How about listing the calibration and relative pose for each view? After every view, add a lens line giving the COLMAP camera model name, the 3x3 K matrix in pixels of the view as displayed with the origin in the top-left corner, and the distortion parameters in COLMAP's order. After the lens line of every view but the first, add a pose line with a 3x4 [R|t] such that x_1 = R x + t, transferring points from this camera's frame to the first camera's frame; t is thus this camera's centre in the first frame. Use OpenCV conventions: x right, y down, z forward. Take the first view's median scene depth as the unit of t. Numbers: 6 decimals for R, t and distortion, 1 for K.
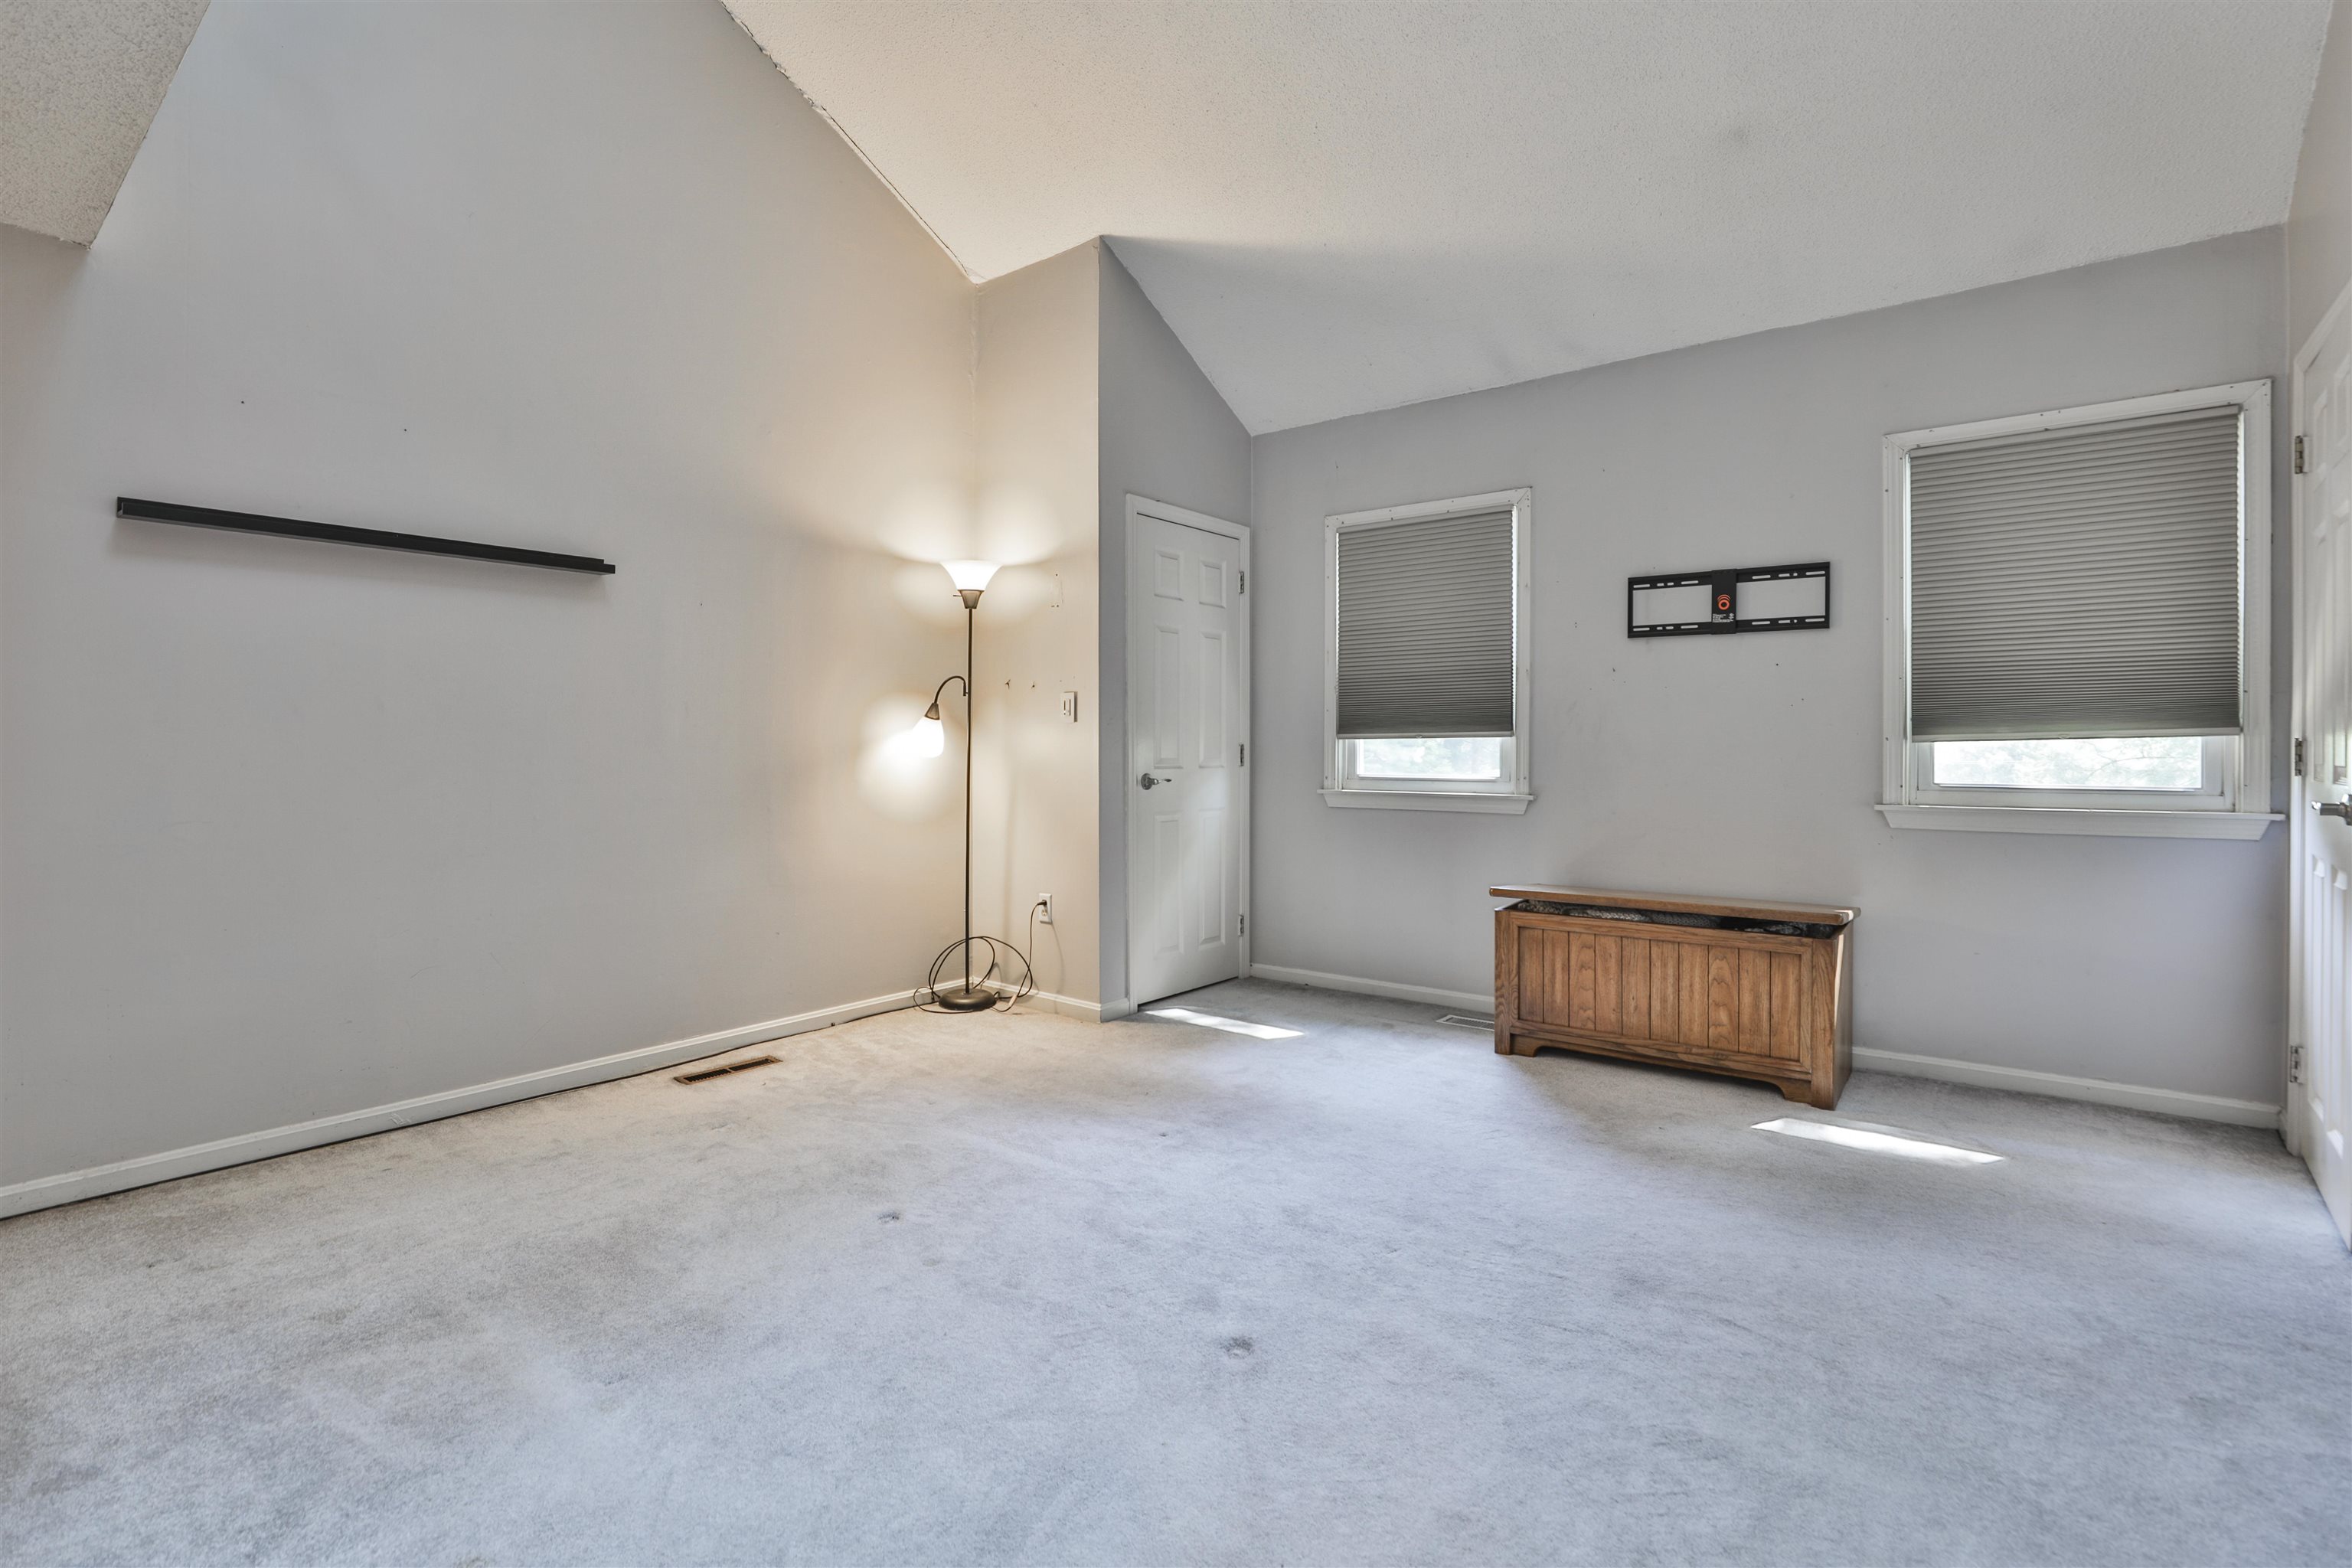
lens RADIAL K [[1095.7, 0, 1164.3], [0, 1095.7, 756.2], [0, 0, 1]] dist [-0.037462, 0.009968]
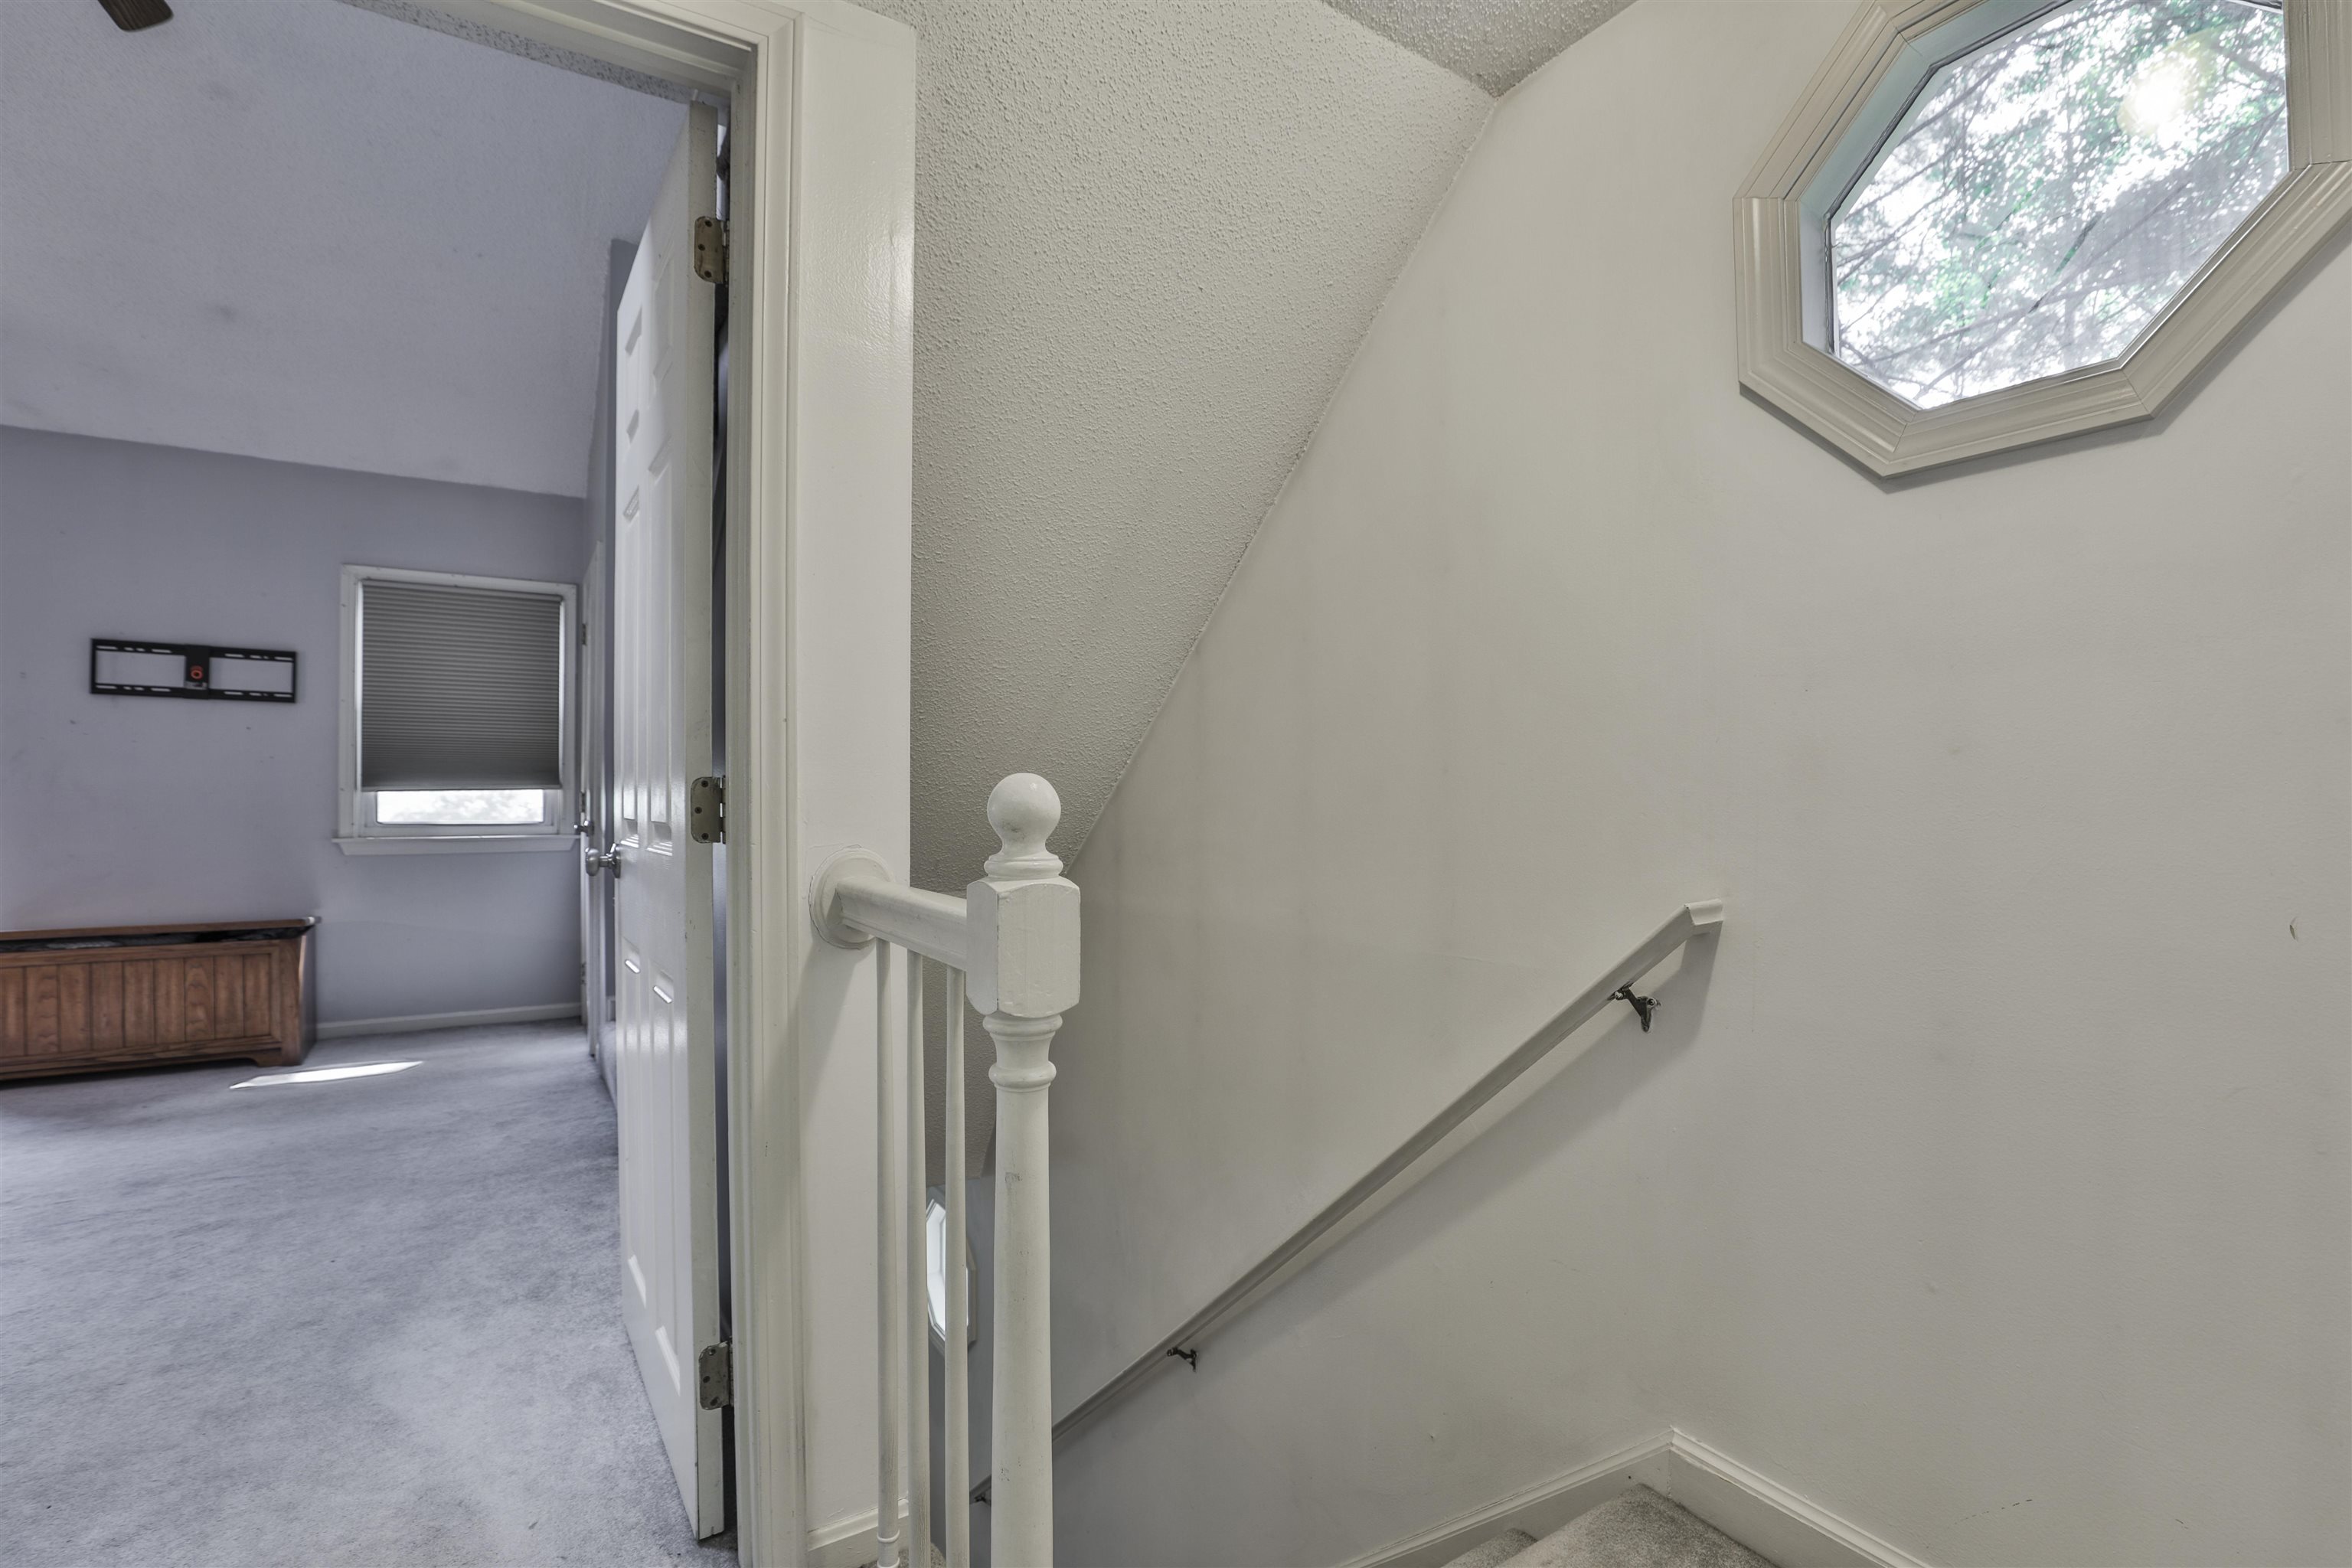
lens RADIAL K [[1095.7, 0, 1208.5], [0, 1095.7, 795.9], [0, 0, 1]] dist [-0.037462, 0.009968]
pose [[0.312977, 0.004629, 0.949749, -0.268157], [0.003639, 0.999975, -0.006073, 0.004498], [-0.949754, 0.005356, 0.312952, -0.451991]]
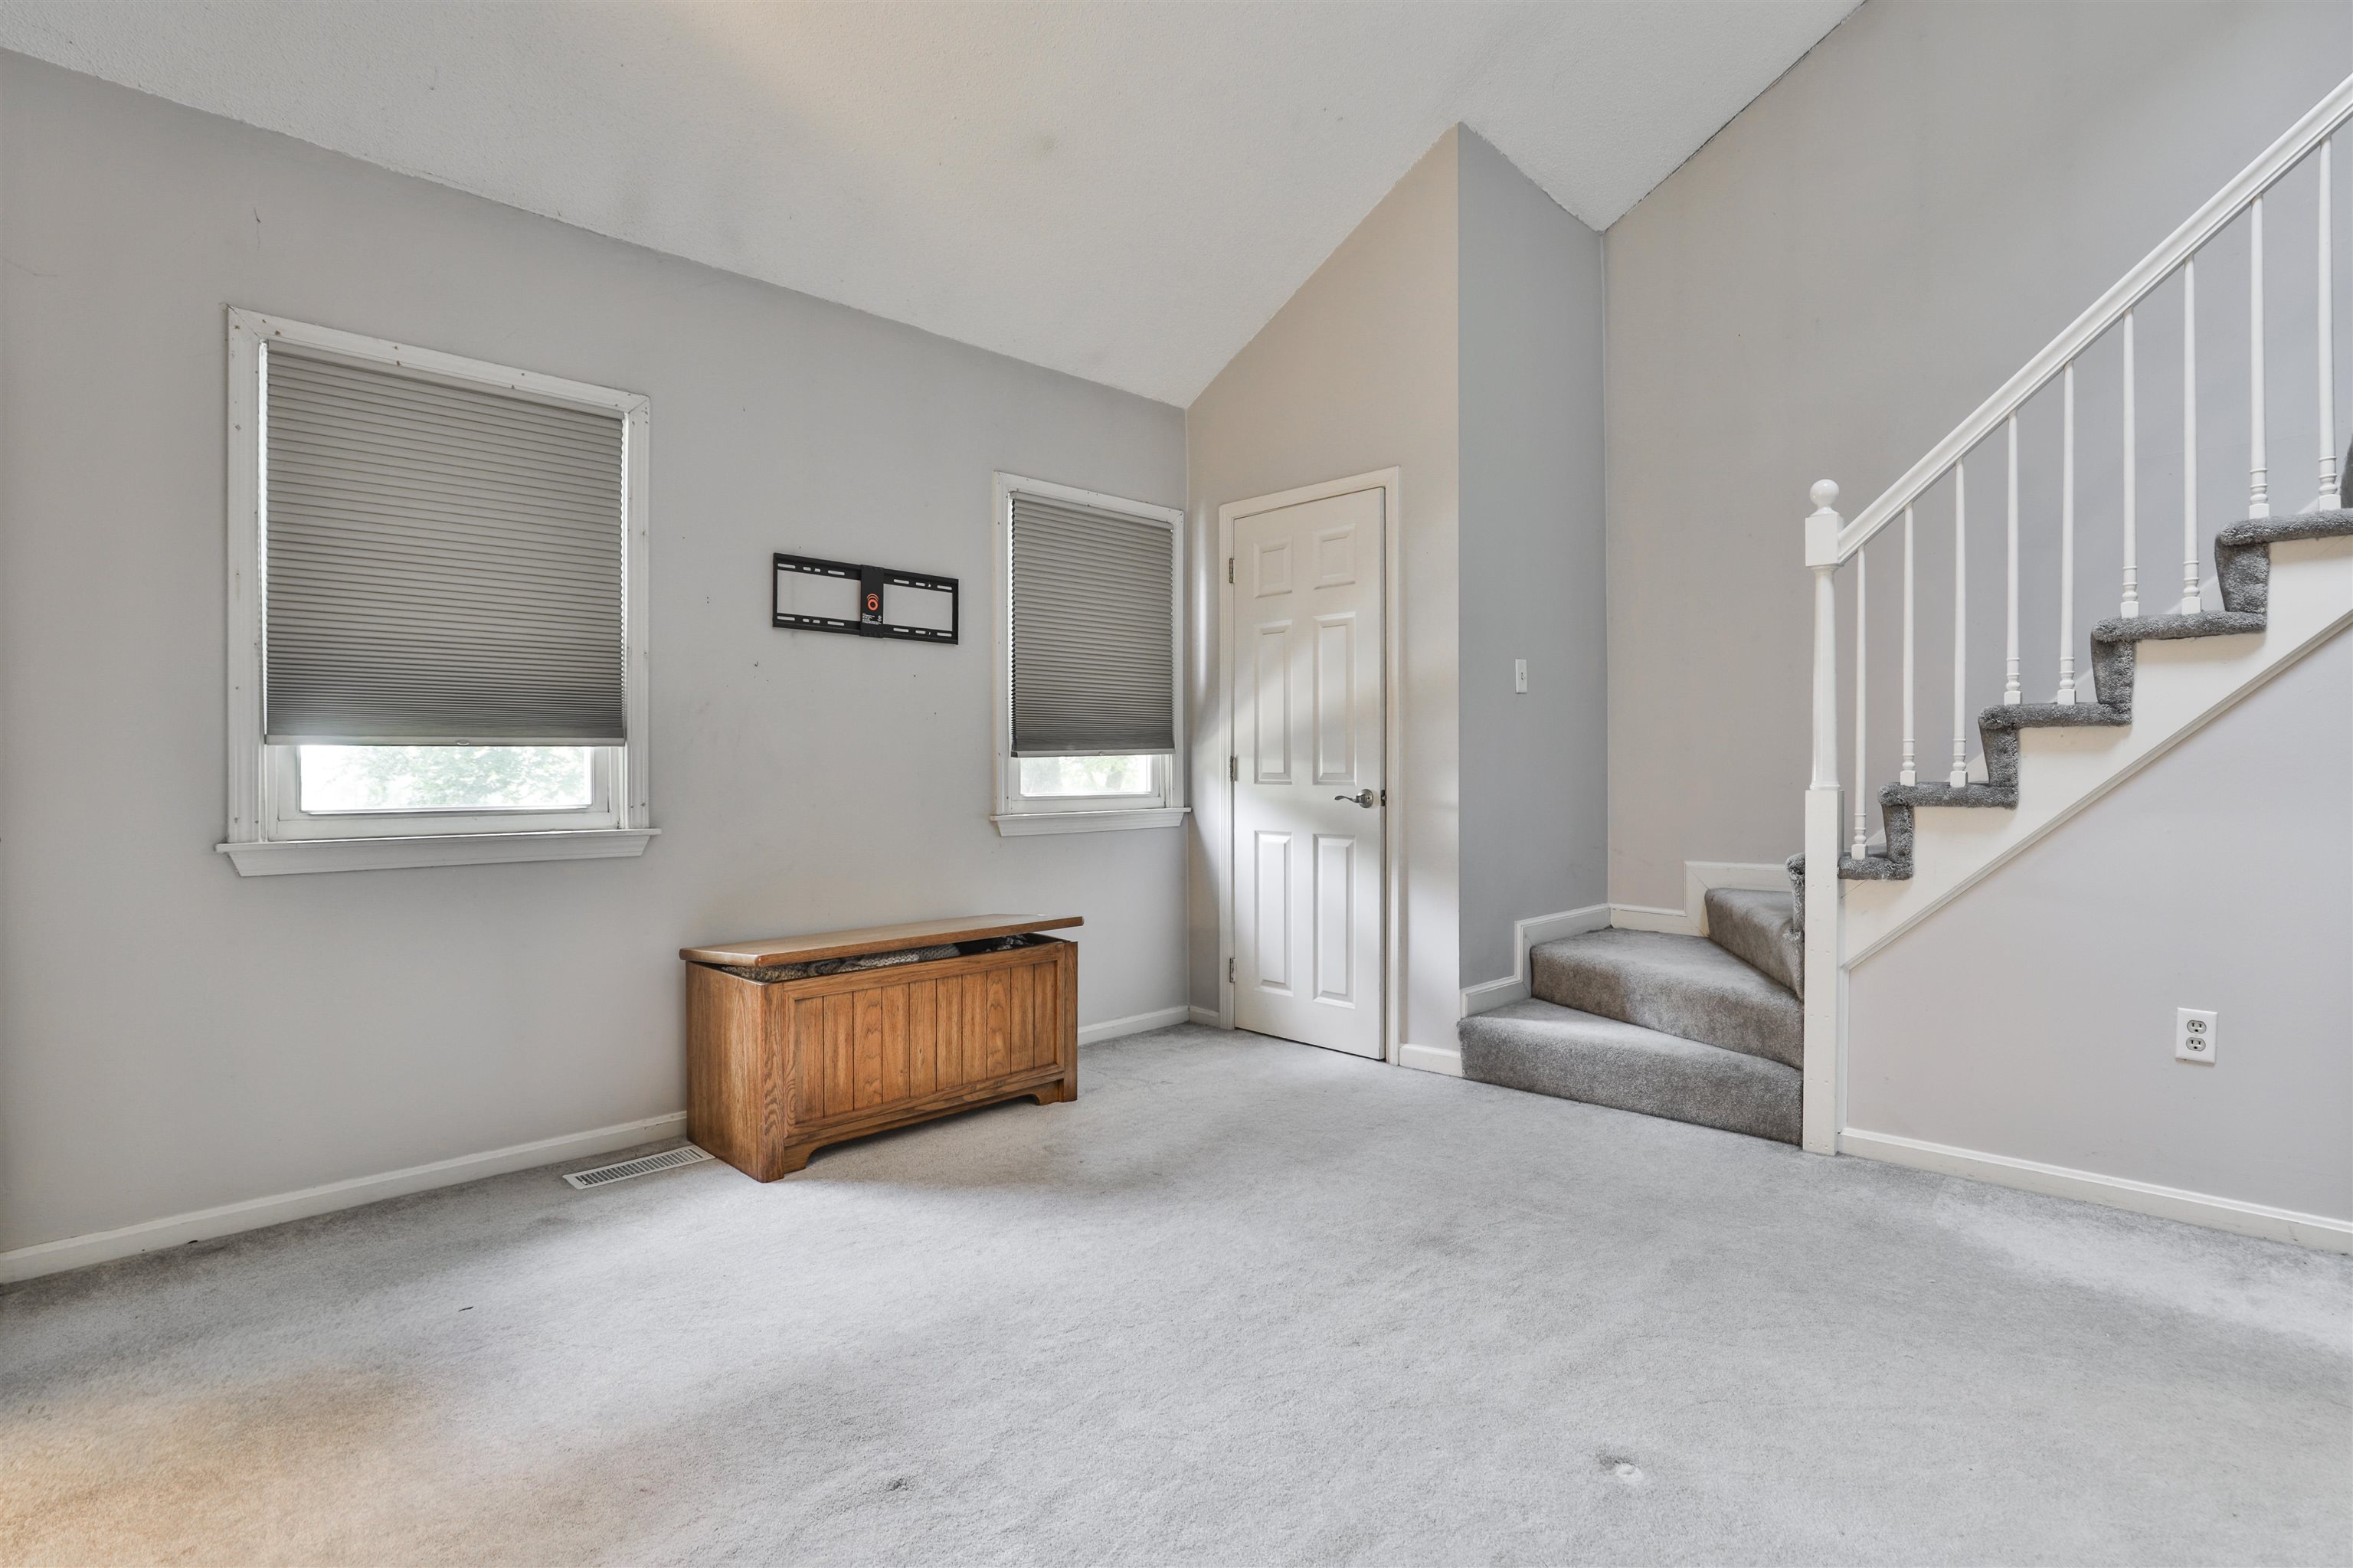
lens RADIAL K [[1166.4, 0, 1182.9], [0, 1166.4, 779.1], [0, 0, 1]] dist [-0.044628, 0.001004]
pose [[0.089118, -0.004902, 0.996009, -0.472276], [0.013961, 0.999896, 0.003672, 0.007124], [-0.995923, 0.013578, 0.089177, 0.718901]]
